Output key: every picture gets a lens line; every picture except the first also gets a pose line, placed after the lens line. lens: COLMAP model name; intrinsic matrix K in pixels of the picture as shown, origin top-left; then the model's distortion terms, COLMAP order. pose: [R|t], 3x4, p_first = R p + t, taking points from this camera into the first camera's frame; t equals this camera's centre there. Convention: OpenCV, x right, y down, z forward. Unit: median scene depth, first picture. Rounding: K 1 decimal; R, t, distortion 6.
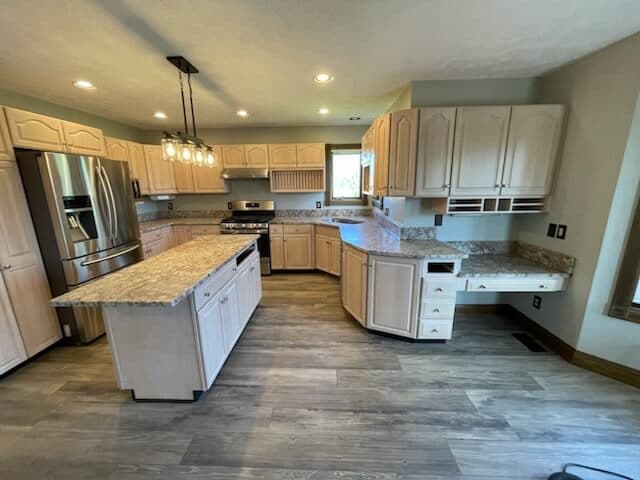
lens RADIAL K [[261.9, 0, 317.4], [0, 261.9, 243.4], [0, 0, 1]] dist [0.000049, -0.000198]
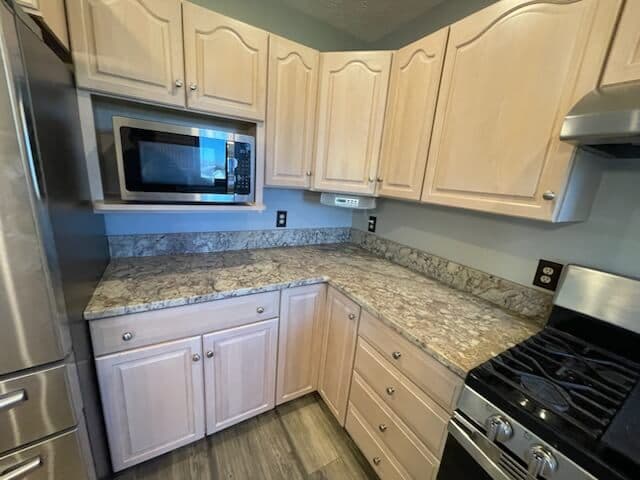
lens RADIAL K [[261.9, 0, 317.4], [0, 261.9, 243.4], [0, 0, 1]] dist [0.000049, -0.000198]
pose [[0.526151, 0.263226, -0.808627, -0.475598], [-0.268601, 0.953651, 0.135663, -0.265449], [0.806857, 0.145818, 0.572467, 1.268240]]
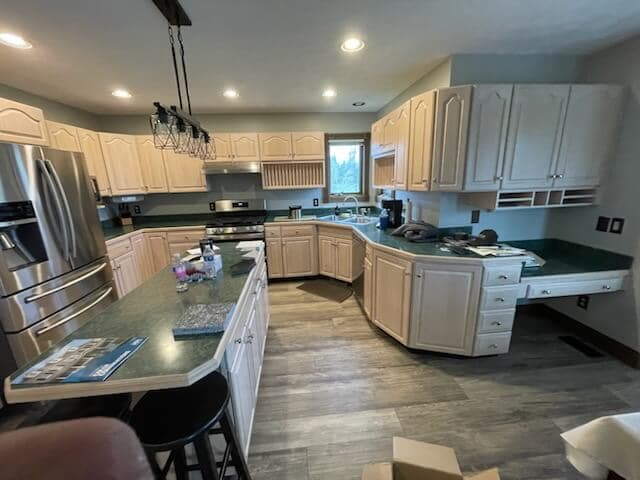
lens RADIAL K [[261.9, 0, 317.4], [0, 261.9, 243.4], [0, 0, 1]] dist [0.000049, -0.000198]
pose [[0.990560, -0.050151, 0.127580, -0.201509], [0.047825, 0.998630, 0.021236, -0.046313], [-0.128470, -0.014934, 0.991601, 0.200907]]
